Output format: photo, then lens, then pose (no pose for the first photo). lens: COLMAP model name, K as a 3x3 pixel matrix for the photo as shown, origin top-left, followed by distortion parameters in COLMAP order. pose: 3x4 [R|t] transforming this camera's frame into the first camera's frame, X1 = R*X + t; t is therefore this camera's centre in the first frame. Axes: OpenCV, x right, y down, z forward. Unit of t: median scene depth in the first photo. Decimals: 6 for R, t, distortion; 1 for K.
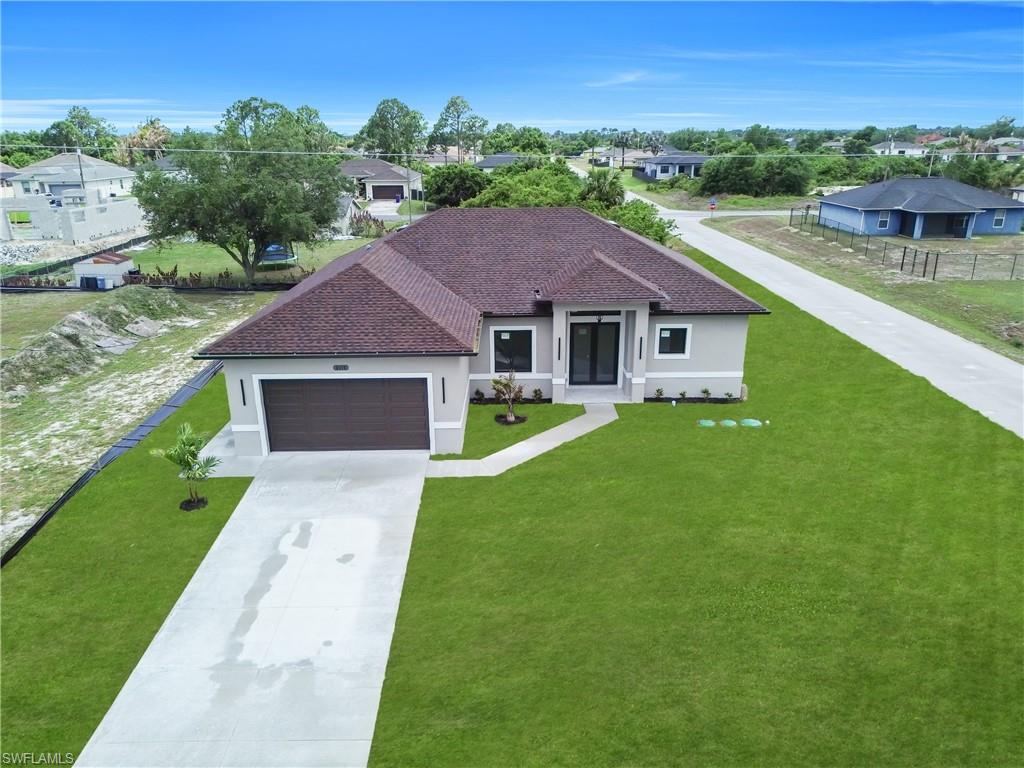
lens RADIAL K [[715.9, 0, 511.8], [0, 715.9, 387.6], [0, 0, 1]] dist [0.062257, -0.073593]
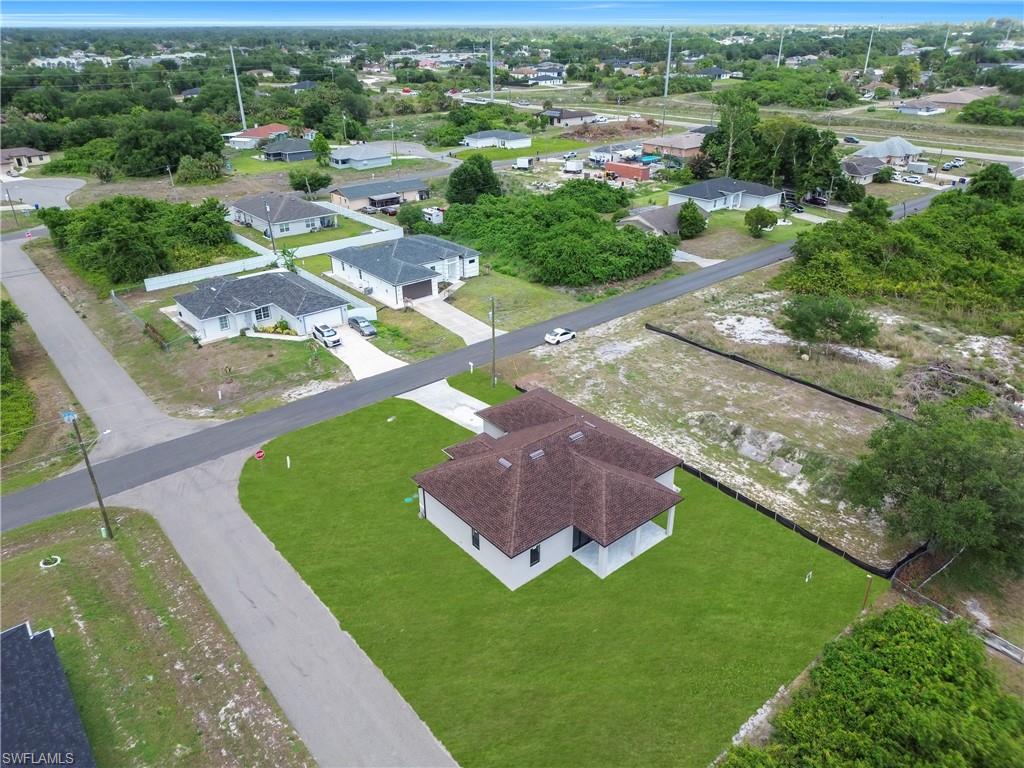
lens RADIAL K [[723.2, 0, 511.5], [0, 723.2, 364.4], [0, 0, 1]] dist [0.066791, -0.078815]
pose [[-0.768139, 0.284191, -0.573758, 1.097390], [-0.196308, 0.748413, 0.633515, -1.557810], [0.609447, 0.599260, -0.519097, 1.810858]]
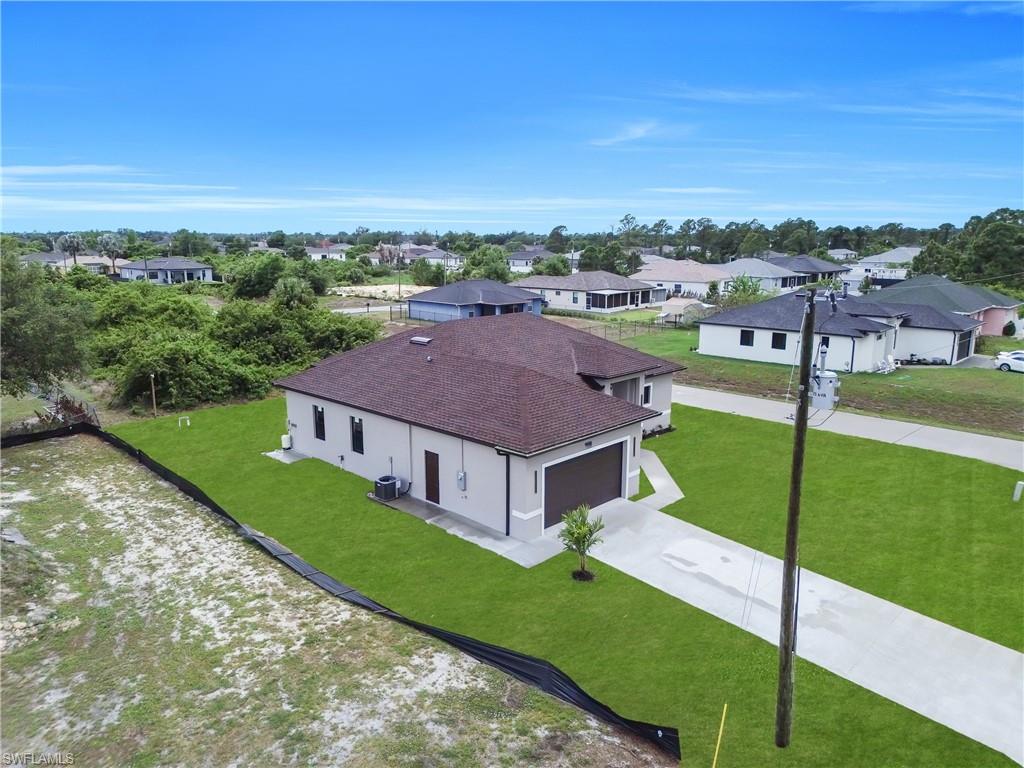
lens RADIAL K [[715.9, 0, 511.8], [0, 715.9, 387.6], [0, 0, 1]] dist [0.062257, -0.073593]
pose [[0.695995, -0.138226, 0.704616, -0.863546], [0.229144, 0.972744, -0.035514, -0.079590], [-0.680503, 0.186176, 0.708699, 0.130395]]
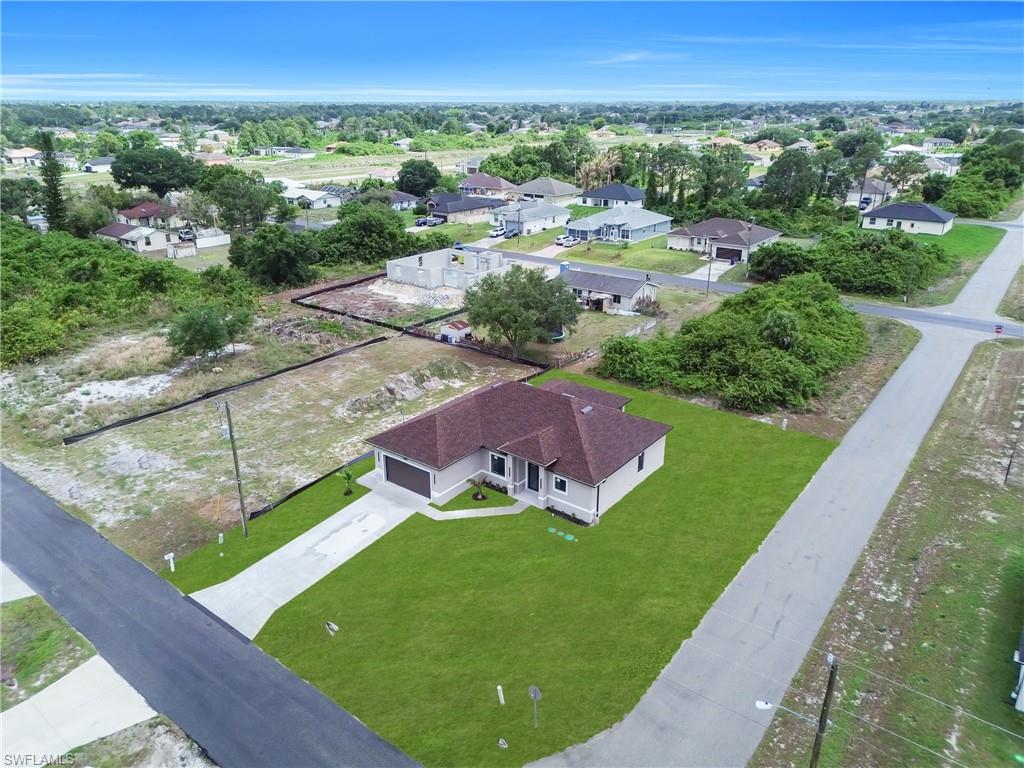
lens RADIAL K [[715.9, 0, 511.8], [0, 715.9, 387.6], [0, 0, 1]] dist [0.062257, -0.073593]
pose [[0.789914, 0.232653, -0.567370, 1.033389], [-0.205915, 0.972145, 0.111950, -0.455340], [0.577612, 0.028399, 0.815817, -0.616414]]
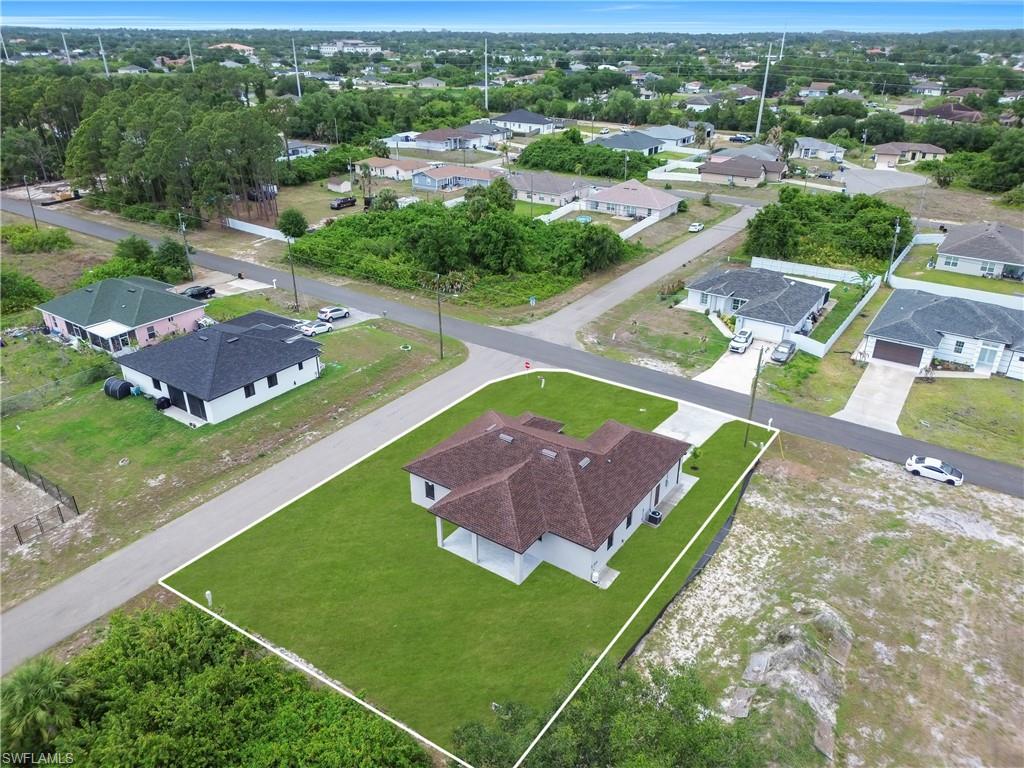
lens RADIAL K [[715.9, 0, 511.8], [0, 715.9, 387.6], [0, 0, 1]] dist [0.062257, -0.073593]
pose [[-0.818899, -0.248887, 0.517165, -0.906077], [0.193067, 0.729113, 0.656597, -1.612314], [-0.540490, 0.637534, -0.549018, 2.006061]]
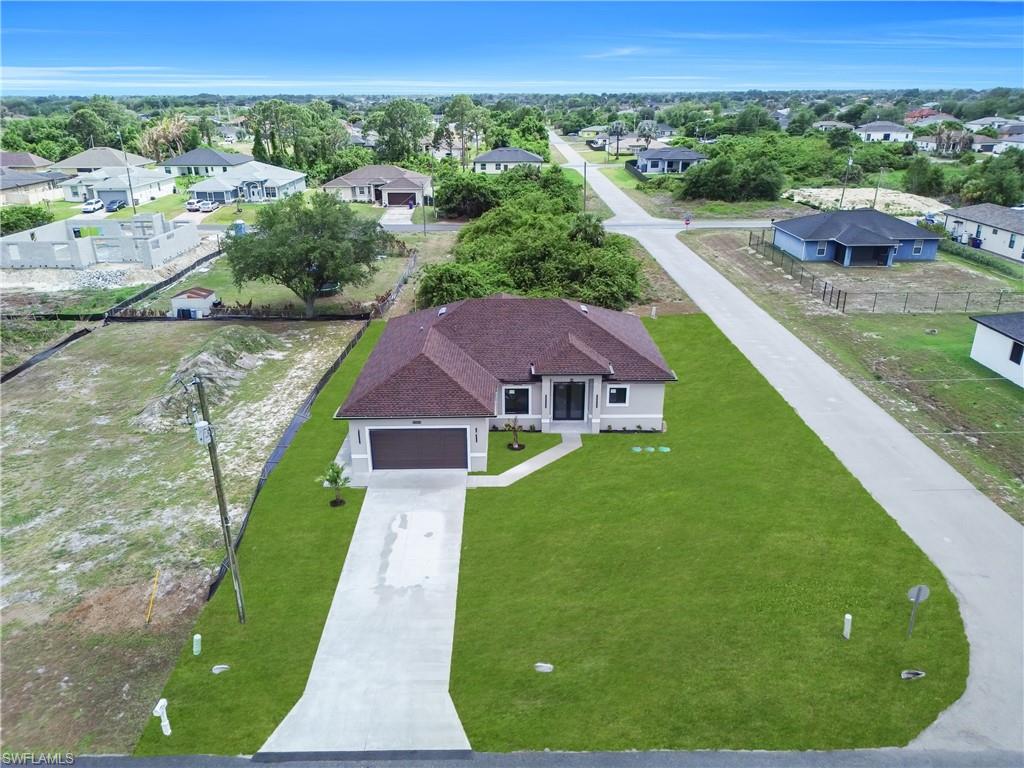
lens RADIAL K [[715.9, 0, 511.8], [0, 715.9, 387.6], [0, 0, 1]] dist [0.062257, -0.073593]
pose [[0.999998, 0.001539, 0.001191, -0.009604], [-0.001599, 0.998649, 0.051938, -0.143137], [-0.001109, -0.051939, 0.998650, -0.500129]]
